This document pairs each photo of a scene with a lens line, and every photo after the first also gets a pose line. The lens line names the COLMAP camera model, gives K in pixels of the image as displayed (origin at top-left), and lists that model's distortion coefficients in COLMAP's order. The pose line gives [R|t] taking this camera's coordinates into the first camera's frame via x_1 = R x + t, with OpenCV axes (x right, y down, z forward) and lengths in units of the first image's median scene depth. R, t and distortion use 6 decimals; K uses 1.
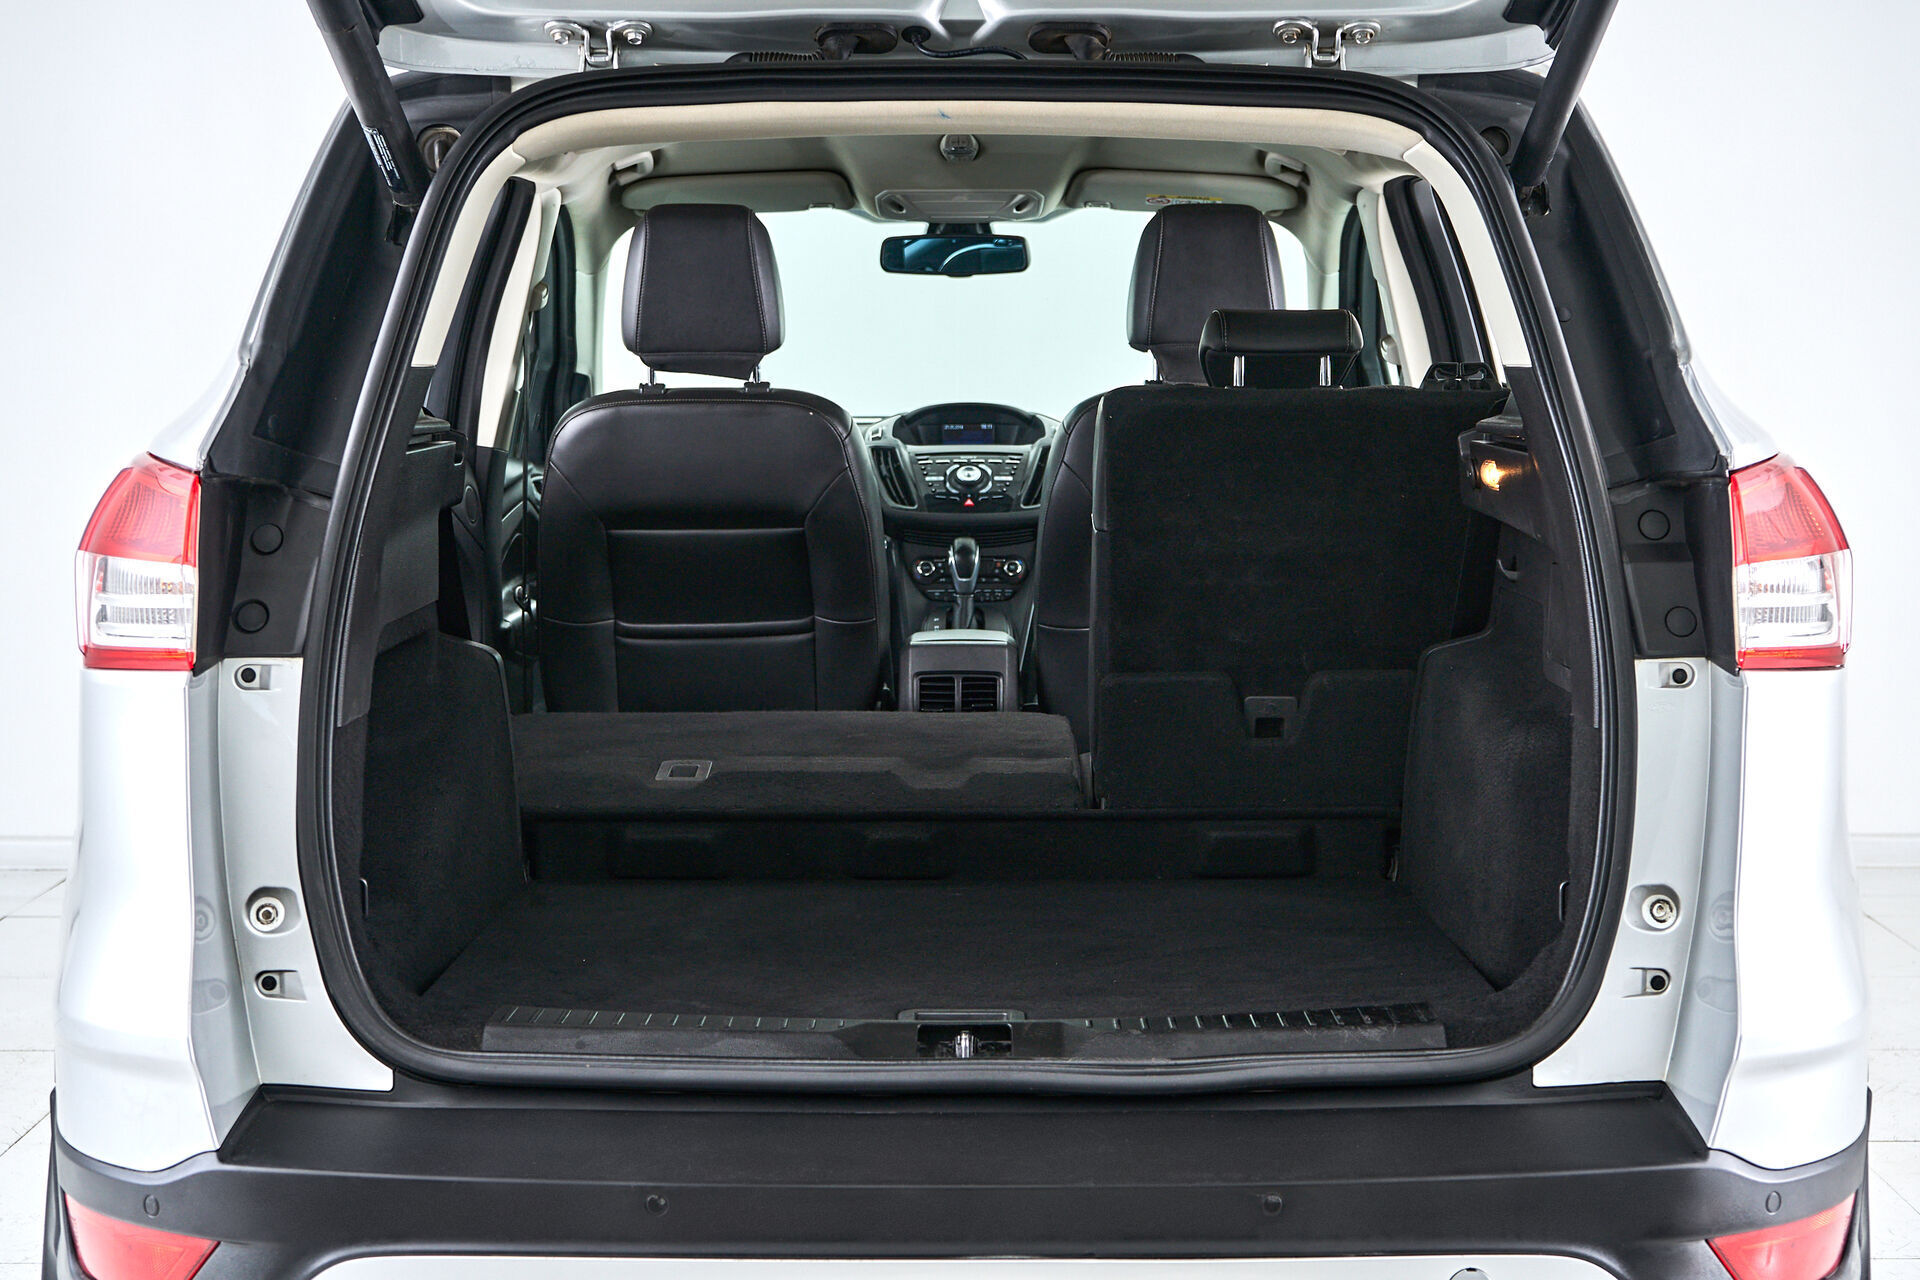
lens RADIAL K [[2926.2, 0, 960.0], [0, 2926.2, 640.0], [0, 0, 1]] dist [0.011194, 0.009388]
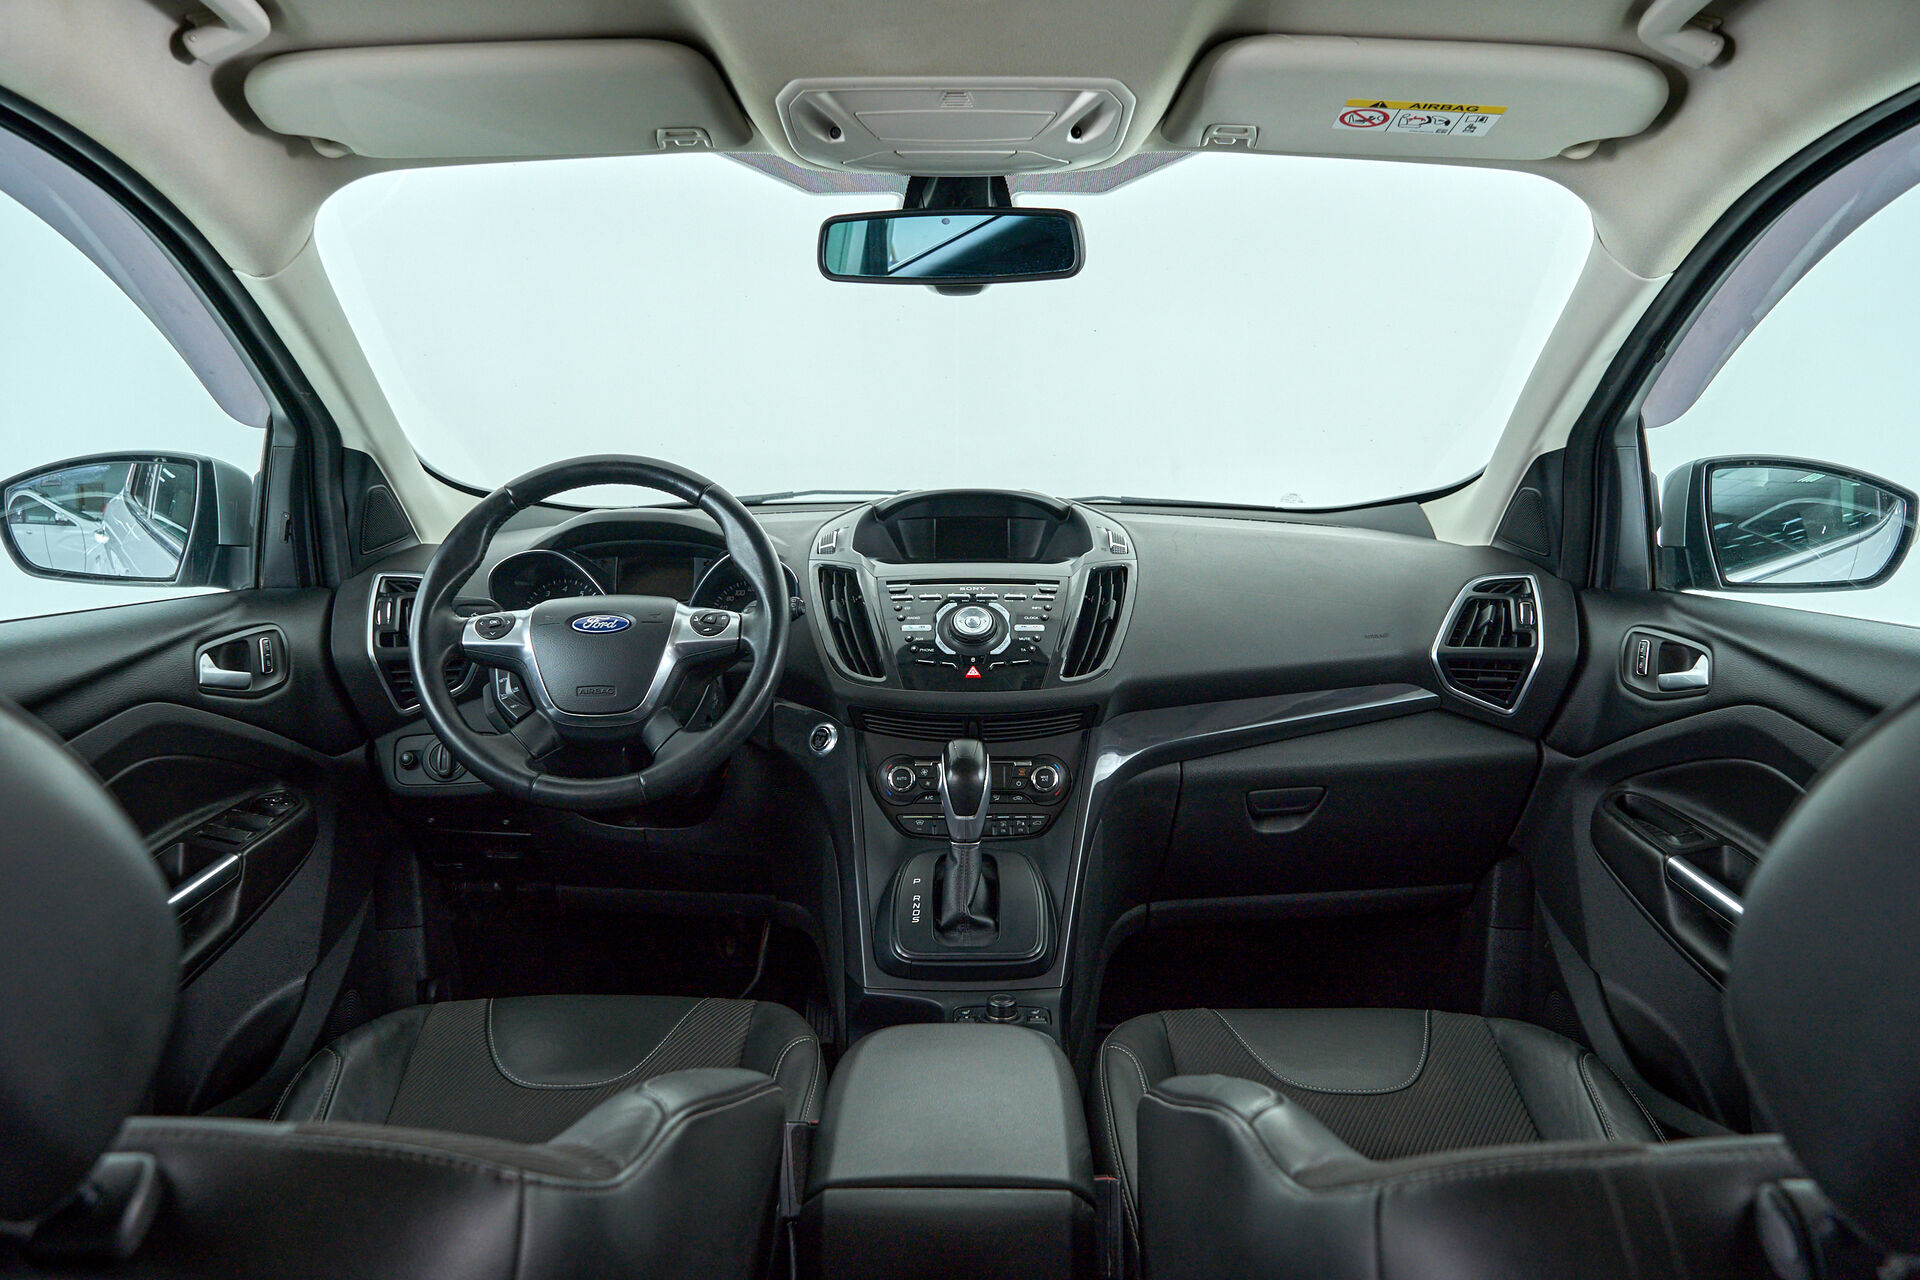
lens RADIAL K [[1568.5, 0, 960.0], [0, 1568.5, 640.0], [0, 0, 1]] dist [0.009053, -0.001958]
pose [[0.999991, 0.001992, -0.003812, 0.001605], [-0.001729, 0.997708, 0.067643, -0.074999], [0.003938, -0.067636, 0.997702, 0.678493]]
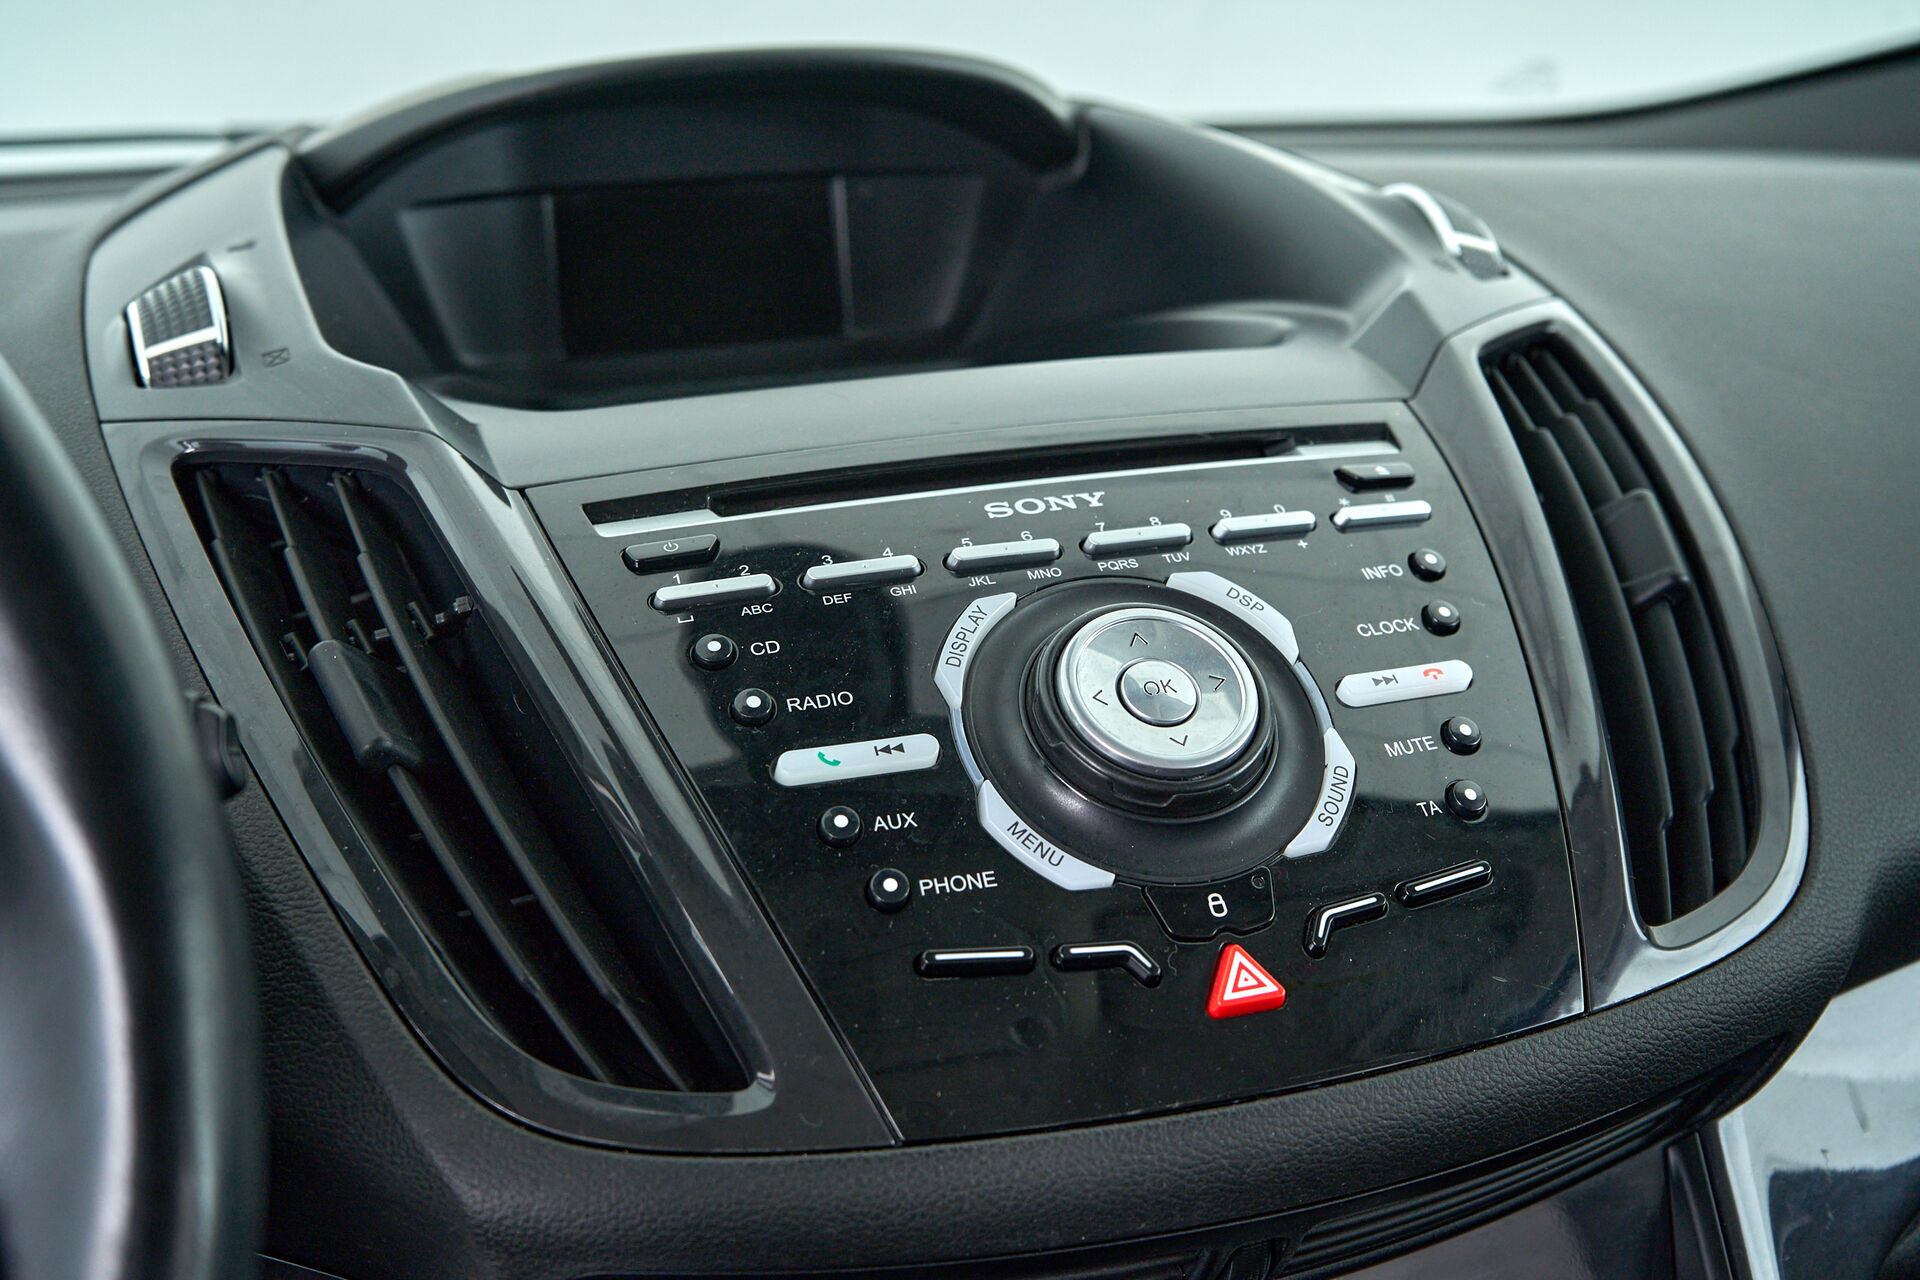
lens RADIAL K [[2513.7, 0, 960.0], [0, 2513.7, 640.0], [0, 0, 1]] dist [0.069312, 0.004016]
pose [[0.938314, -0.114707, 0.326205, -0.035745], [0.066018, 0.985449, 0.156627, -0.074532], [-0.339425, -0.125430, 0.932233, 0.915106]]
